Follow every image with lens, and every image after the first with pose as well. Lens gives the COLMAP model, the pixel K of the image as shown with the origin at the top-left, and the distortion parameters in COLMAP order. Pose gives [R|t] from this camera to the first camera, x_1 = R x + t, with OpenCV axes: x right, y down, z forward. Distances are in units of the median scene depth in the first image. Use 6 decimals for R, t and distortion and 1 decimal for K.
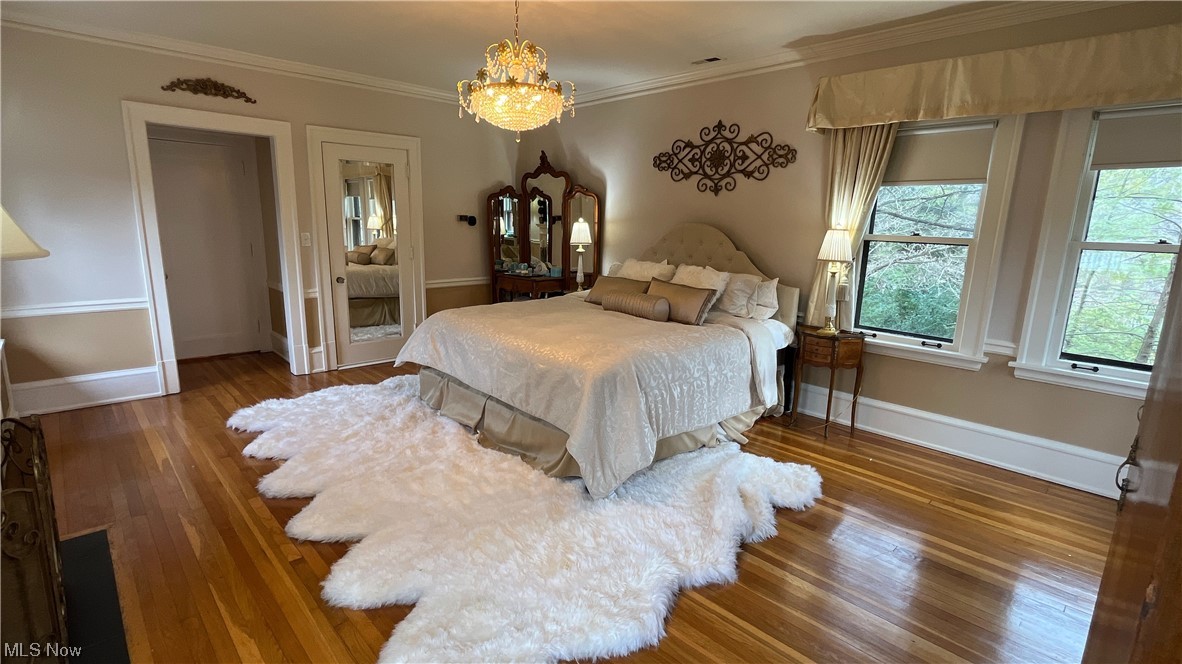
lens RADIAL K [[556.6, 0, 594.6], [0, 556.6, 332.2], [0, 0, 1]] dist [-0.002216, -0.000167]
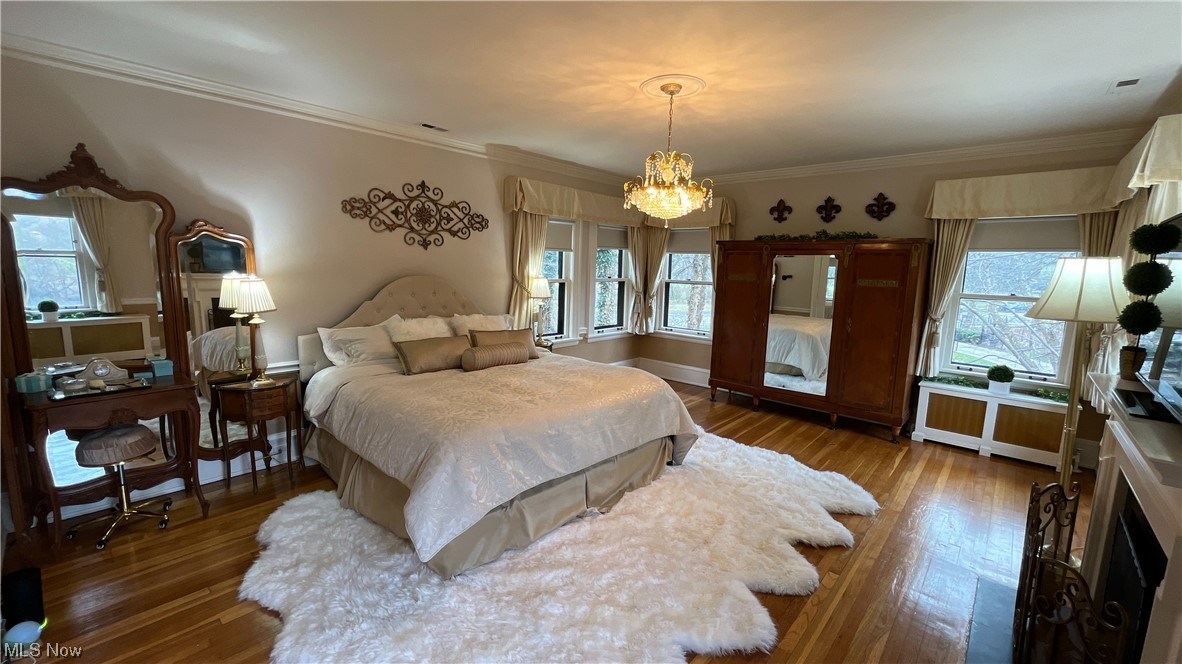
lens RADIAL K [[474.7, 0, 594.9], [0, 474.7, 331.9], [0, 0, 1]] dist [-0.000872, 0.000167]
pose [[-0.076391, -0.165204, 0.983296, -0.758544], [0.171812, 0.969246, 0.176191, -0.202762], [-0.982163, 0.182401, -0.045658, 0.772765]]
